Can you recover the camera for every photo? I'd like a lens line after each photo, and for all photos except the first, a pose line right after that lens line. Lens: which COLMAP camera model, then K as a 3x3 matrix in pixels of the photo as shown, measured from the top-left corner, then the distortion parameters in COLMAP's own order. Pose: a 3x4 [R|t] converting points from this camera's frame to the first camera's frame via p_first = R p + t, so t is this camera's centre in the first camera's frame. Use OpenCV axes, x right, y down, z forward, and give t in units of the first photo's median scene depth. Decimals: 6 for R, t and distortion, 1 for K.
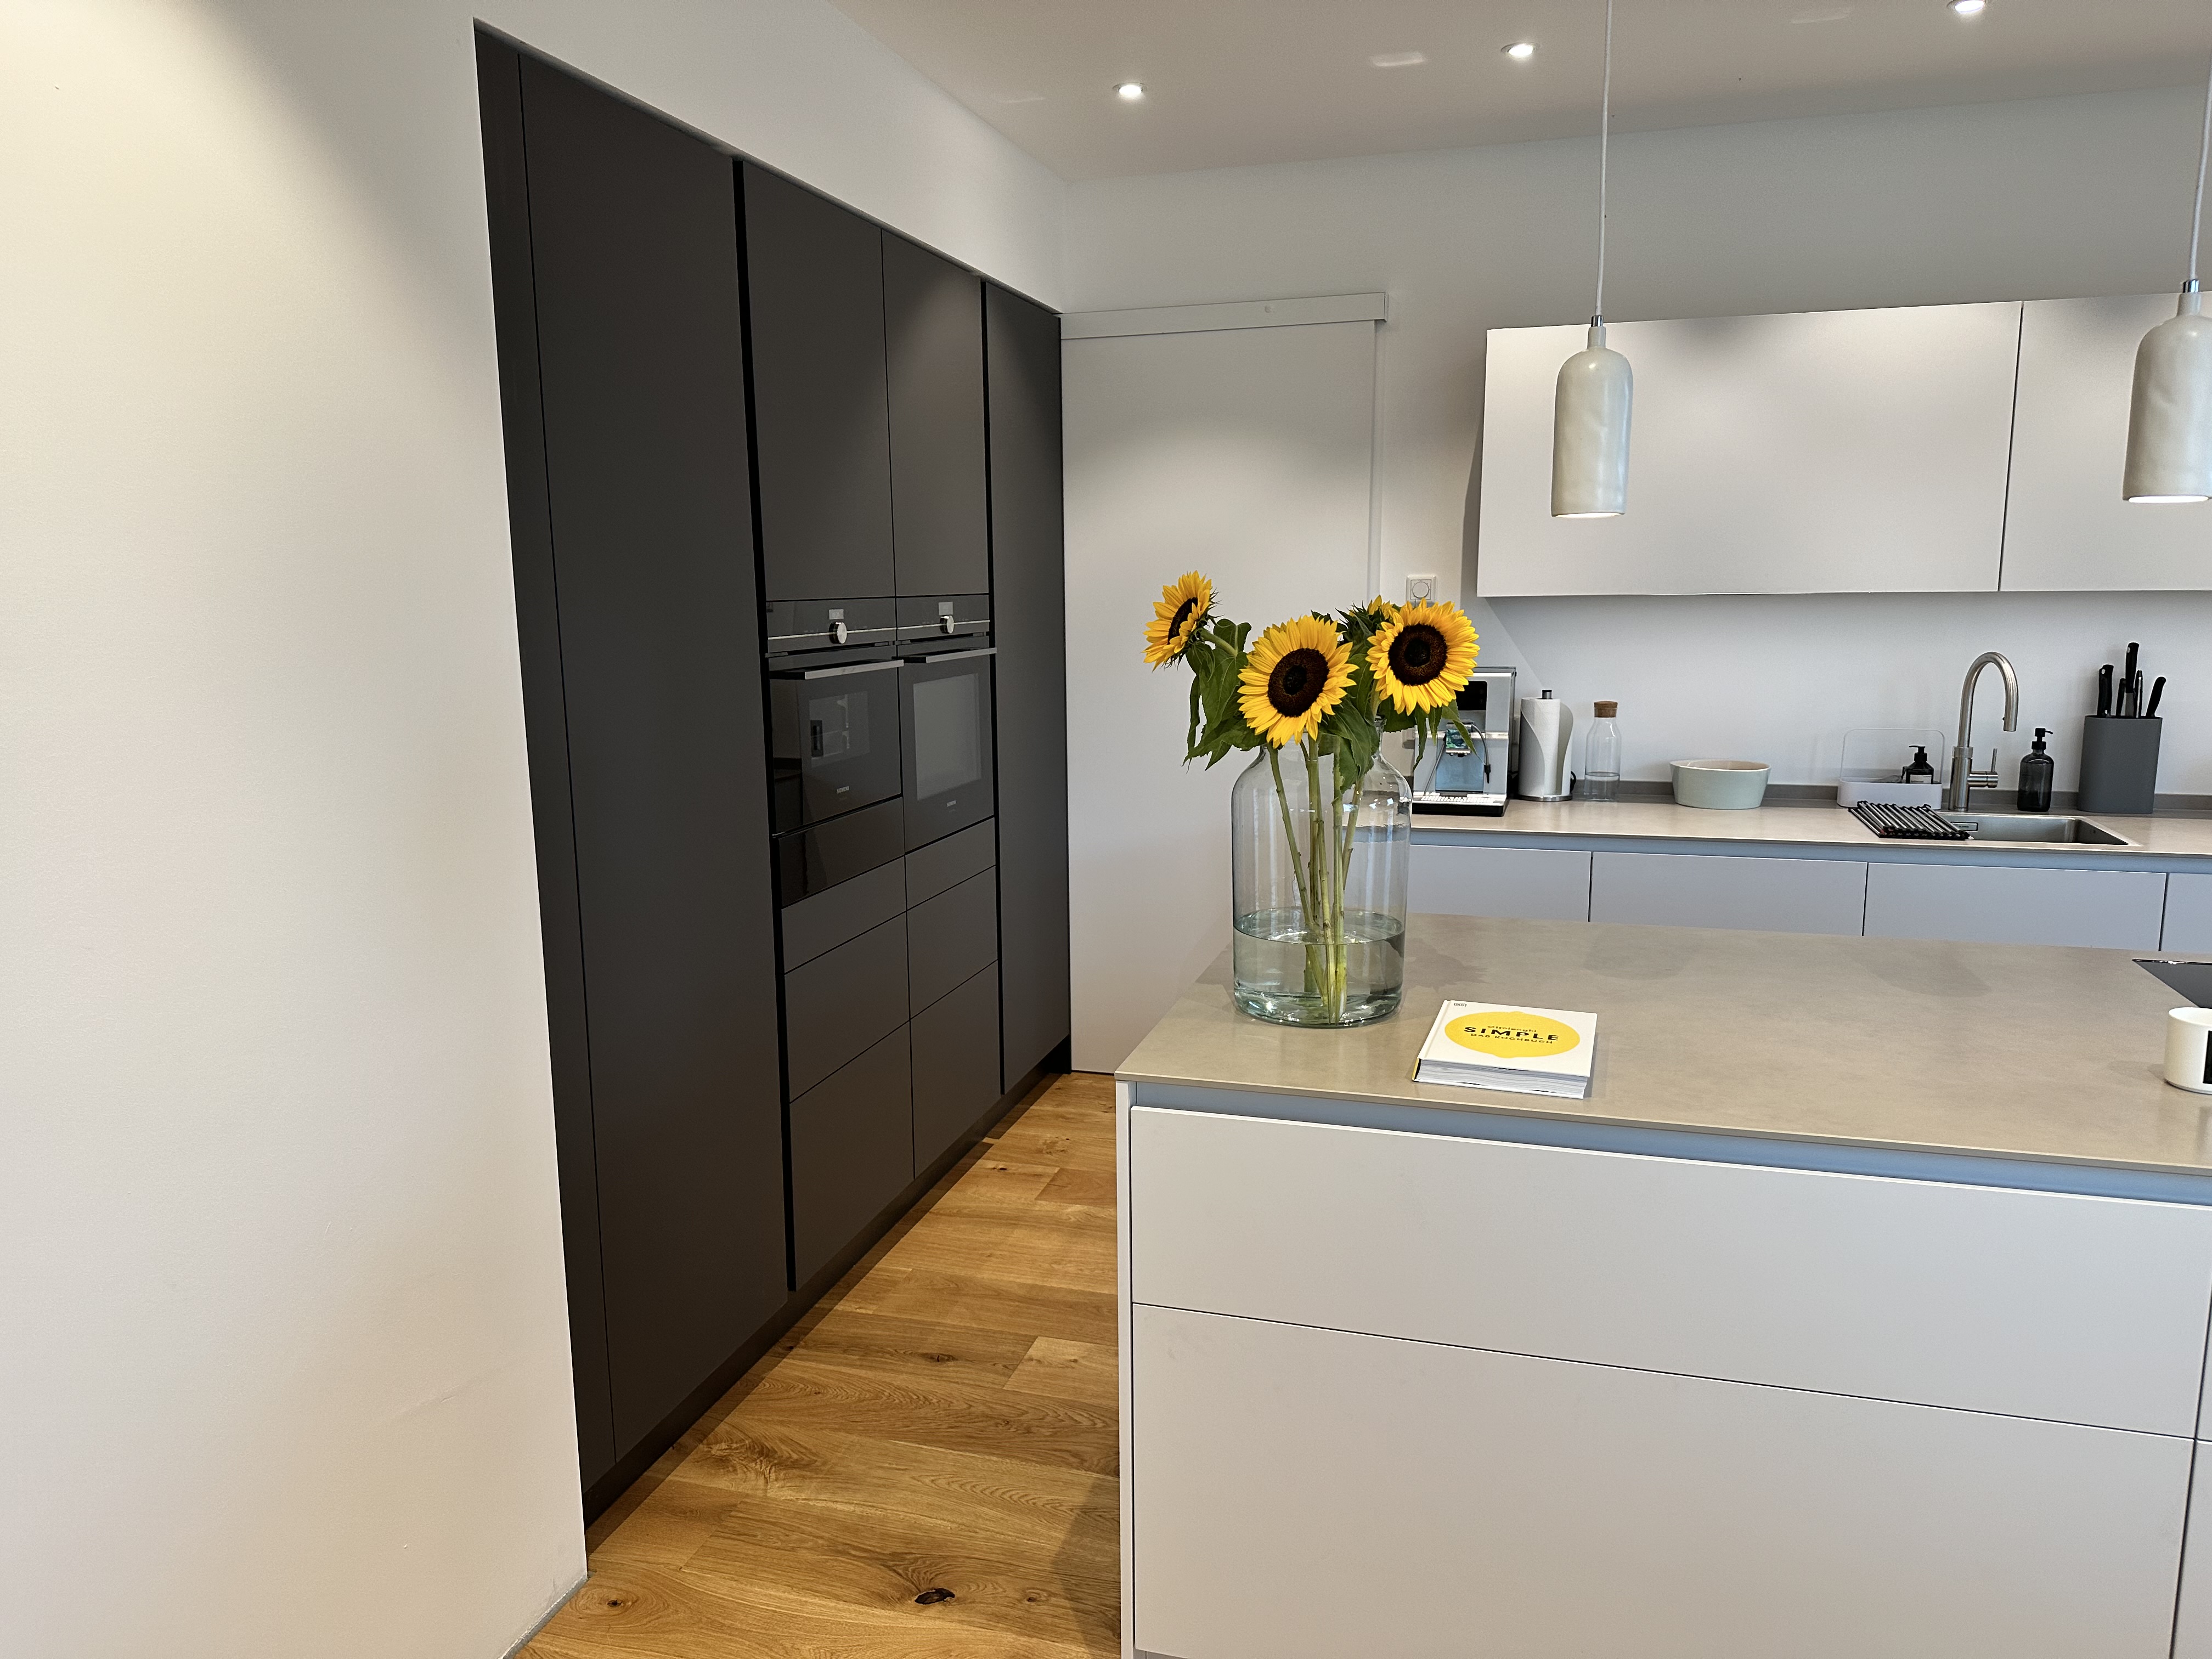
lens RADIAL K [[1487.5, 0, 1106.0], [0, 1487.5, 829.5], [0, 0, 1]] dist [0.006336, -0.034193]
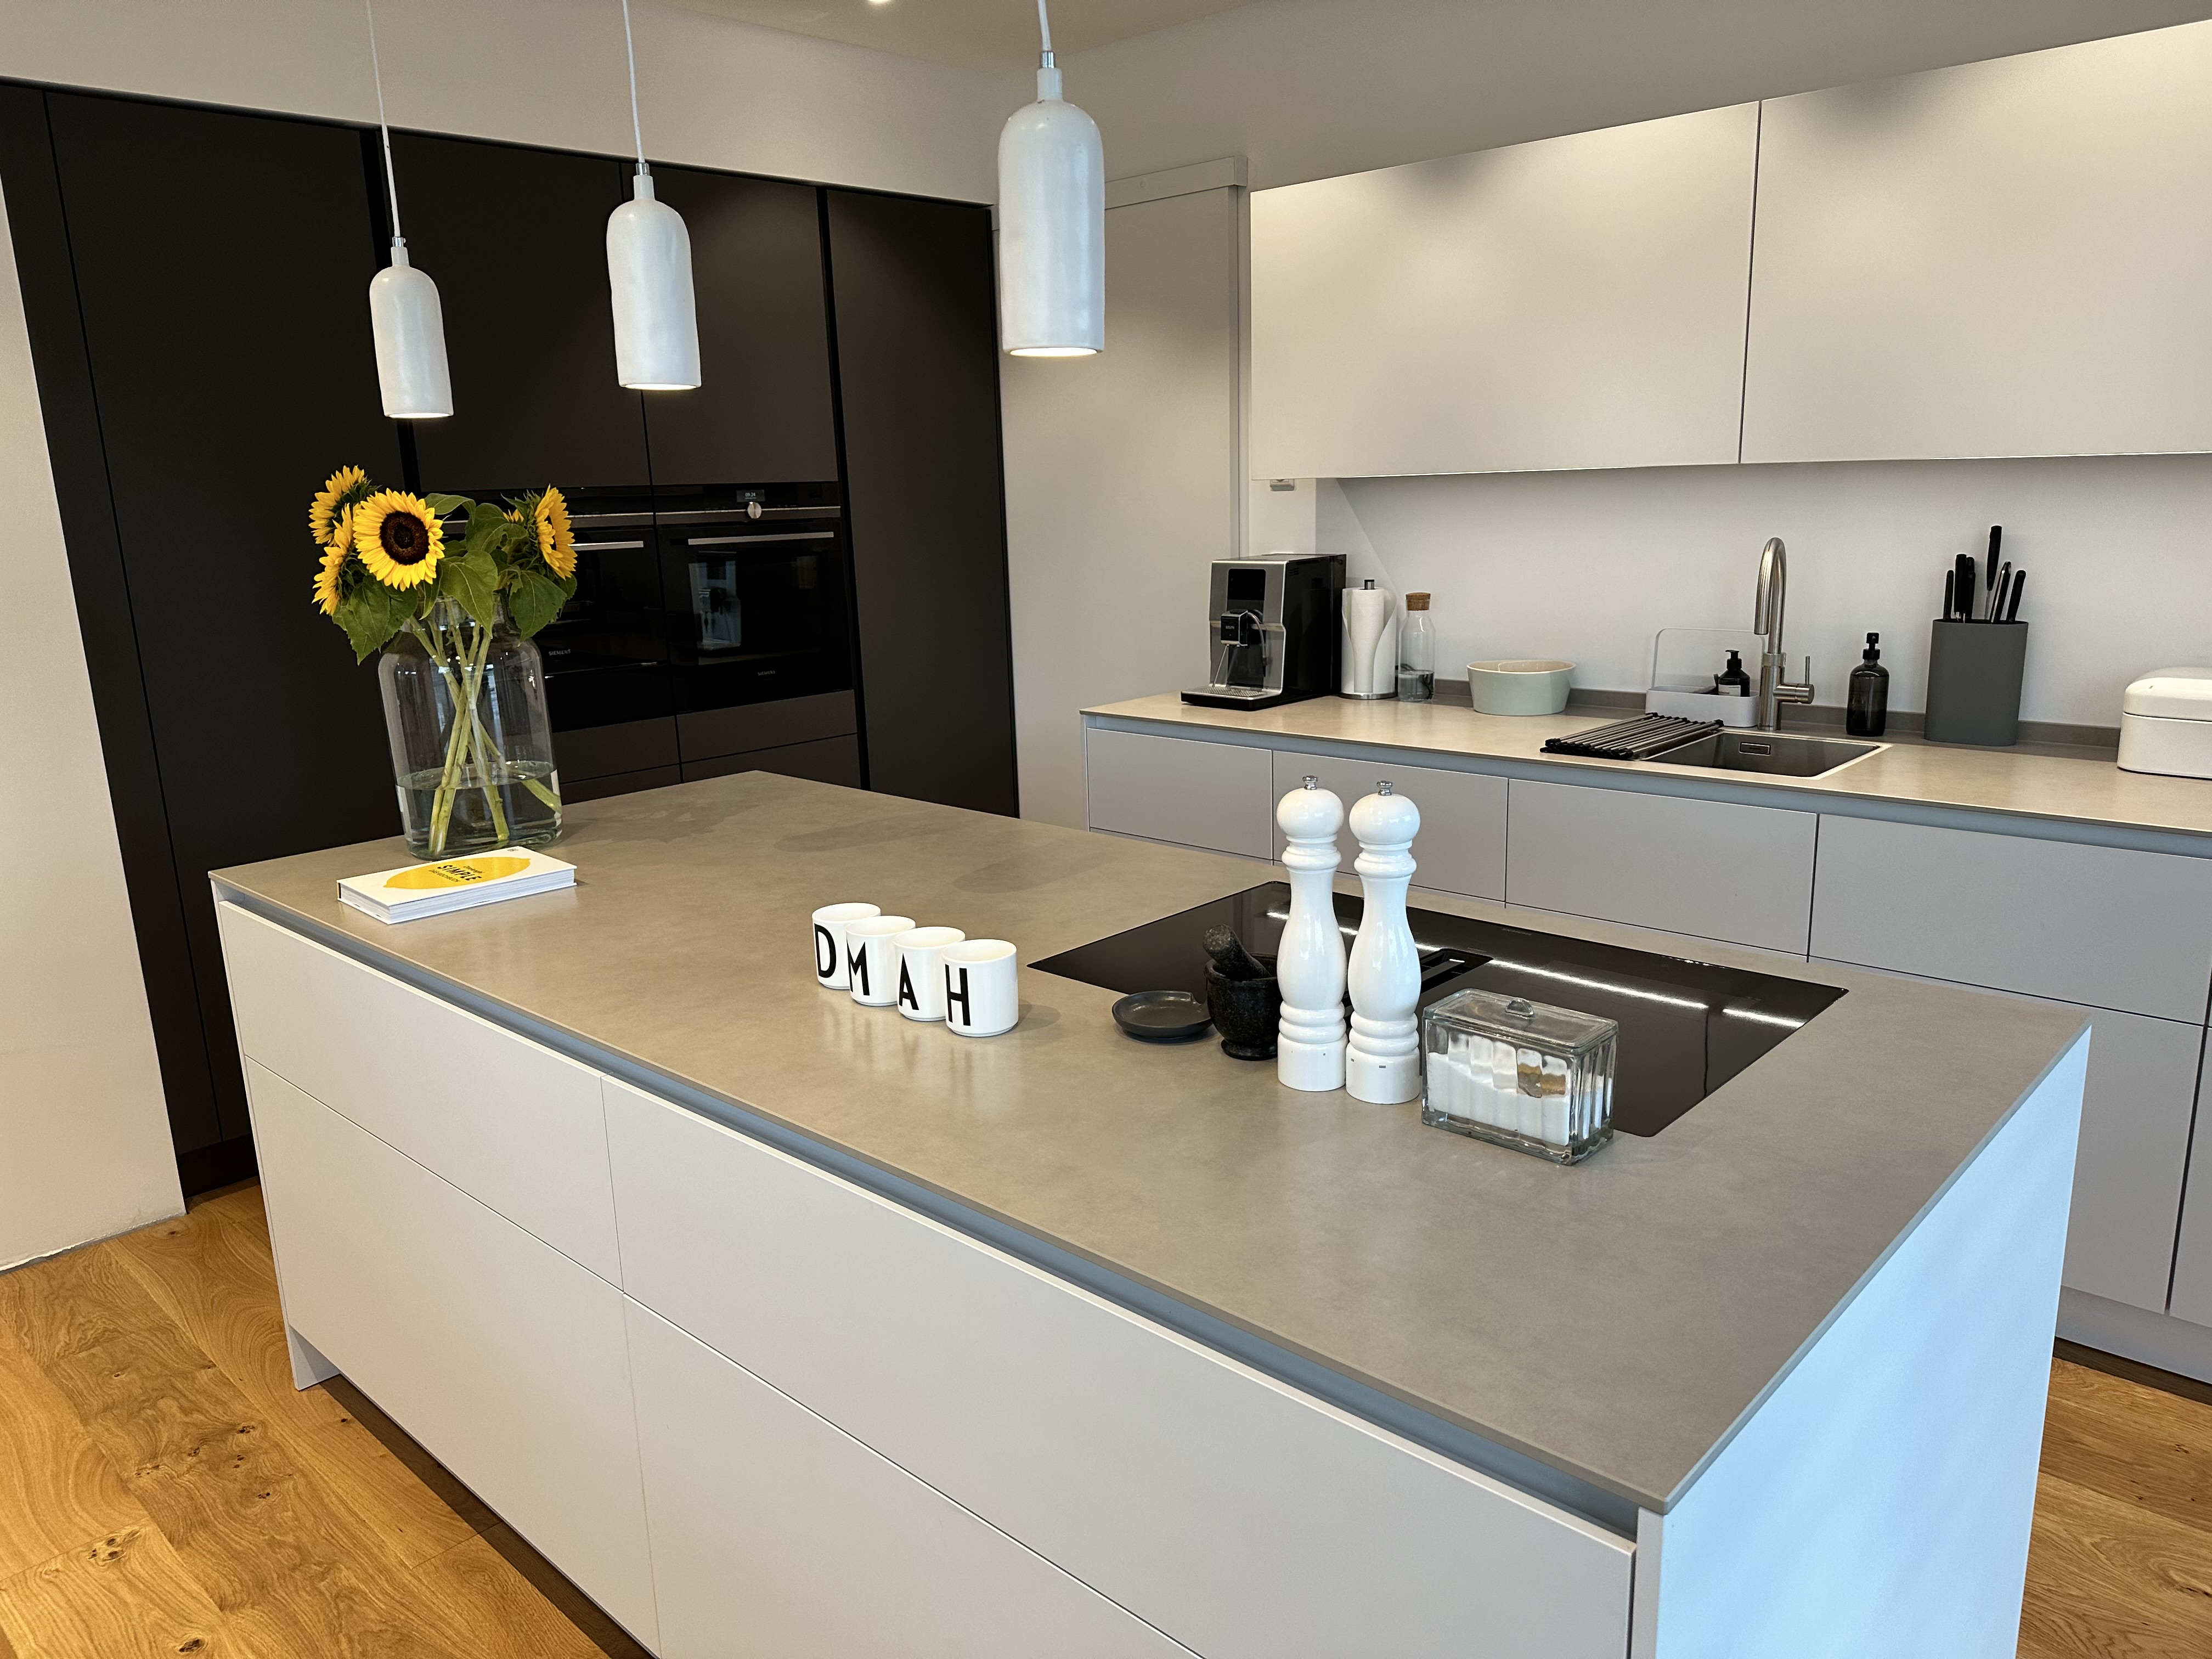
lens RADIAL K [[1524.8, 0, 1106.0], [0, 1524.8, 829.5], [0, 0, 1]] dist [0.023731, -0.090331]
pose [[0.906585, 0.079471, -0.414474, 0.602144], [-0.051057, 0.995550, 0.079207, -0.005861], [0.418924, -0.050646, 0.906608, 0.063416]]
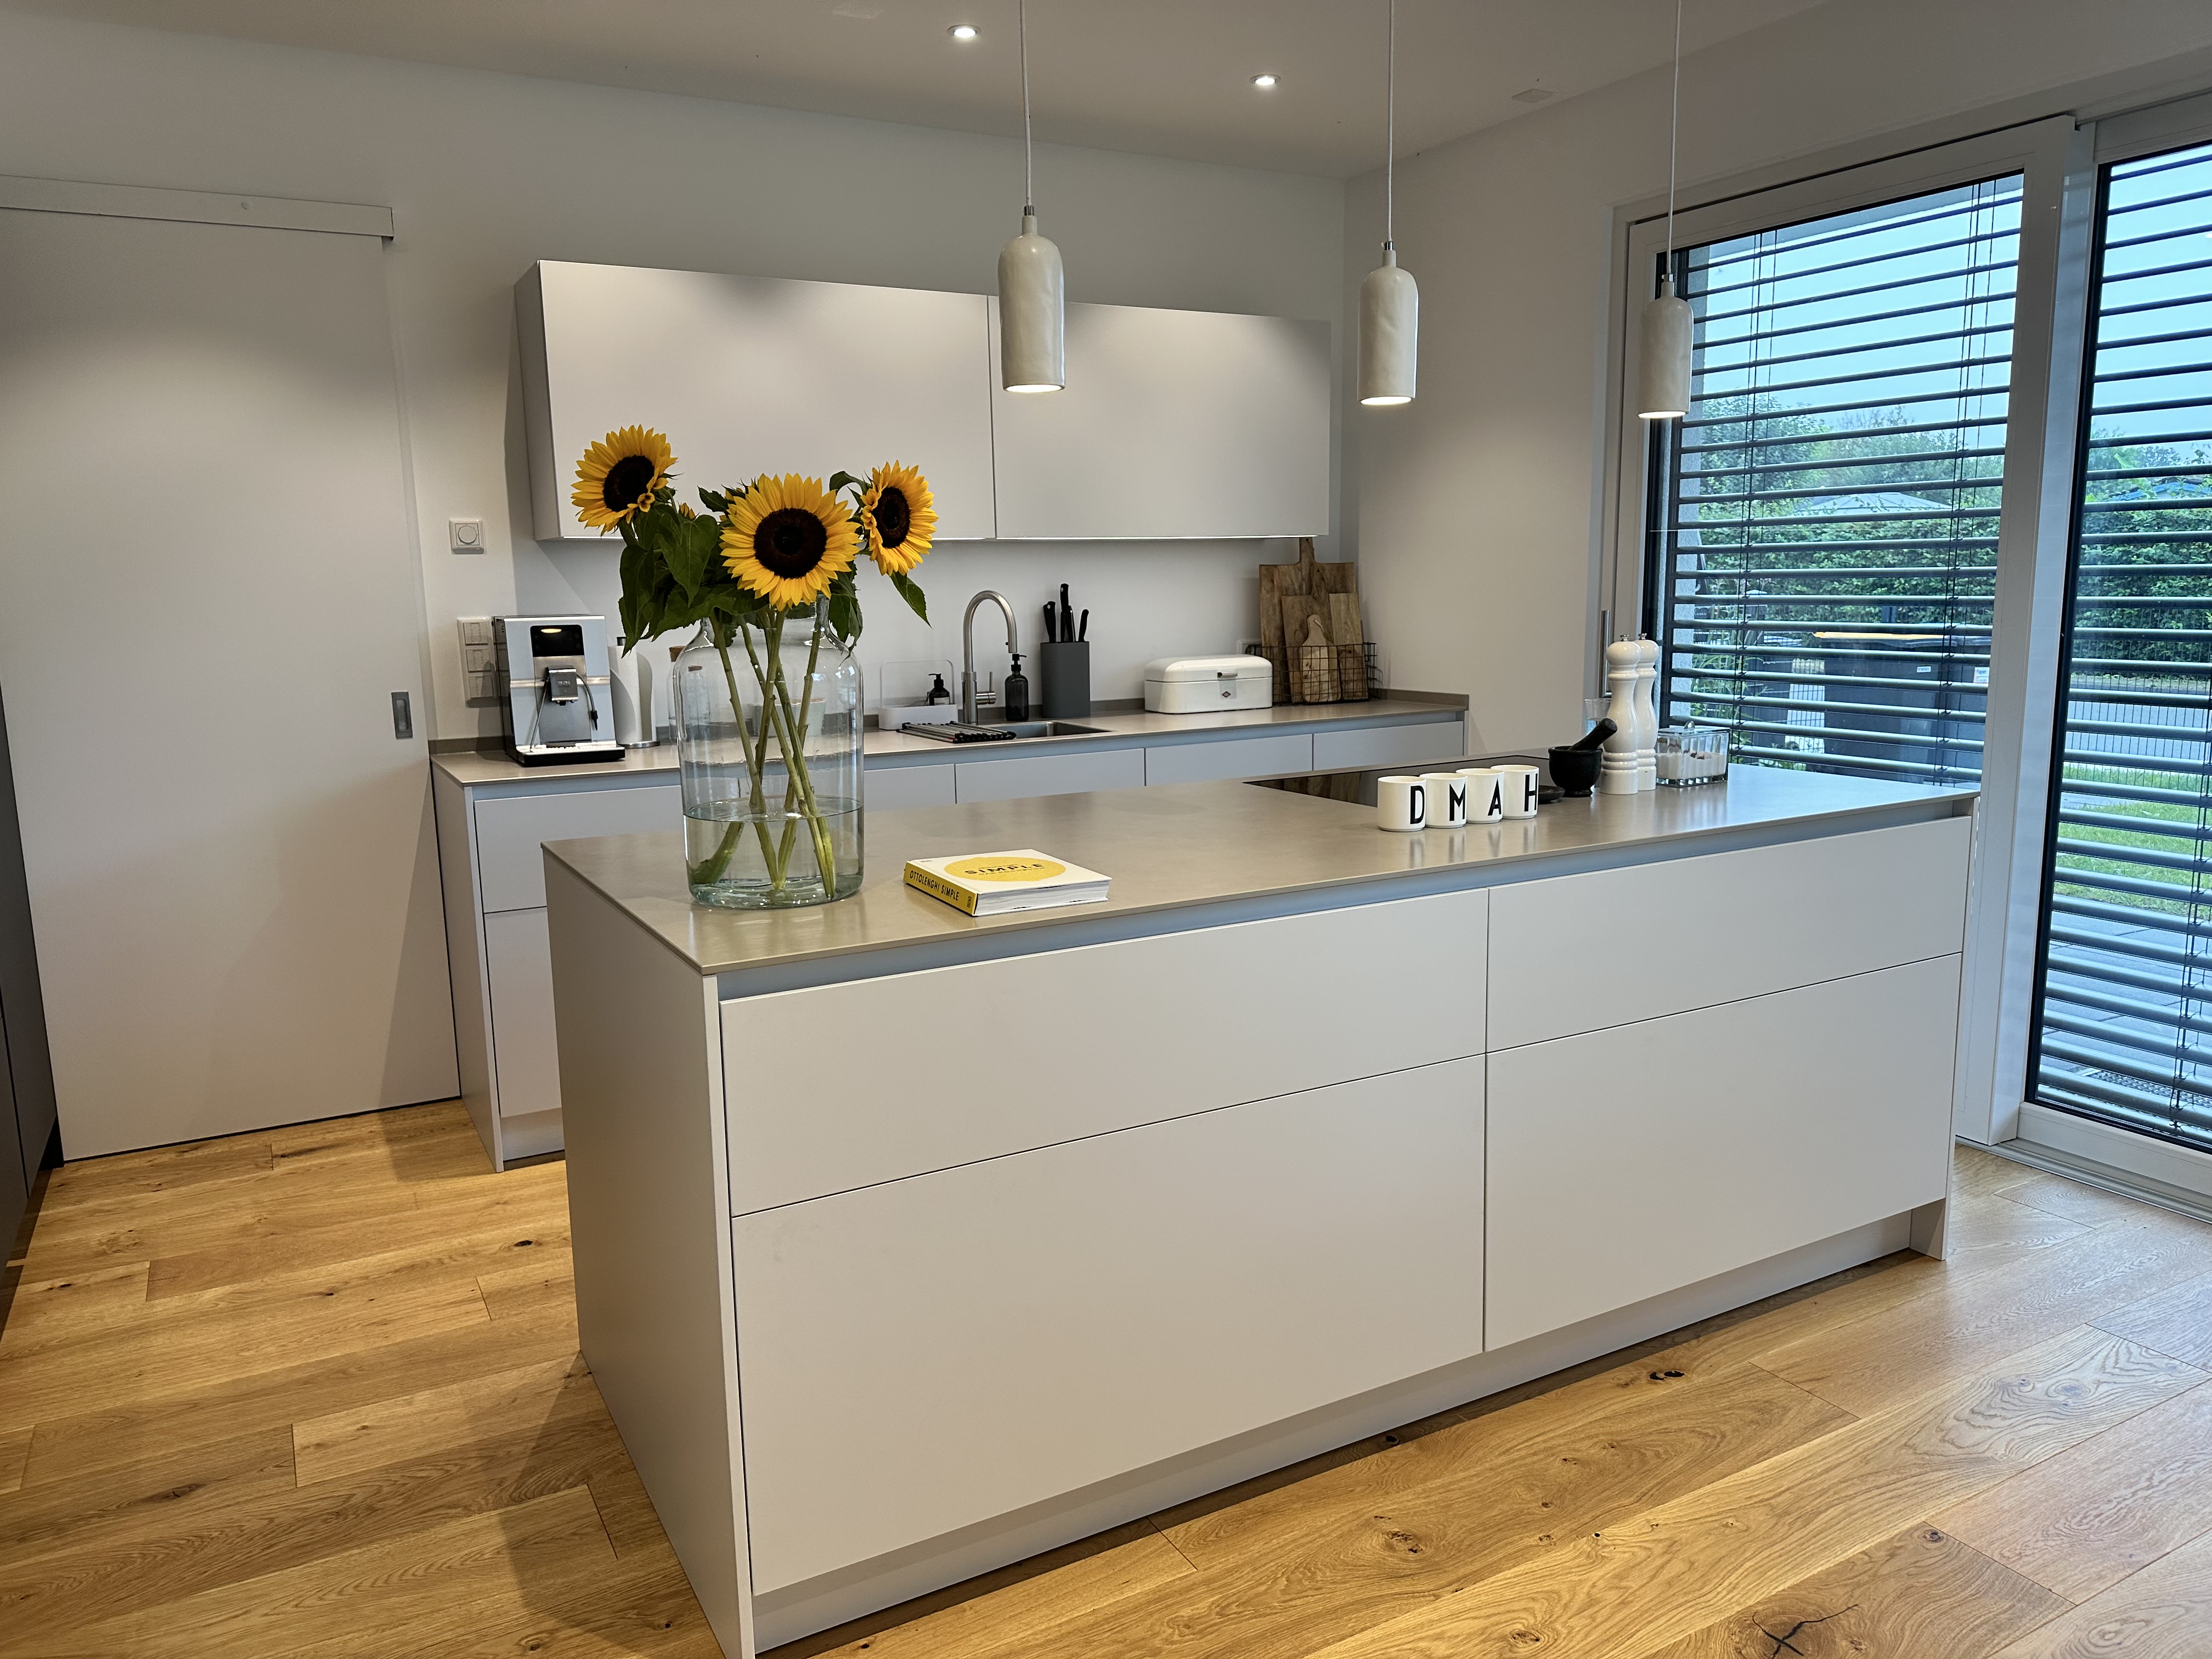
lens RADIAL K [[1524.8, 0, 1106.0], [0, 1524.8, 829.5], [0, 0, 1]] dist [0.023731, -0.090331]
pose [[0.675903, -0.111373, 0.728527, -0.259794], [0.127432, 0.991288, 0.033315, 0.044023], [-0.725890, 0.070320, 0.684206, 0.086642]]
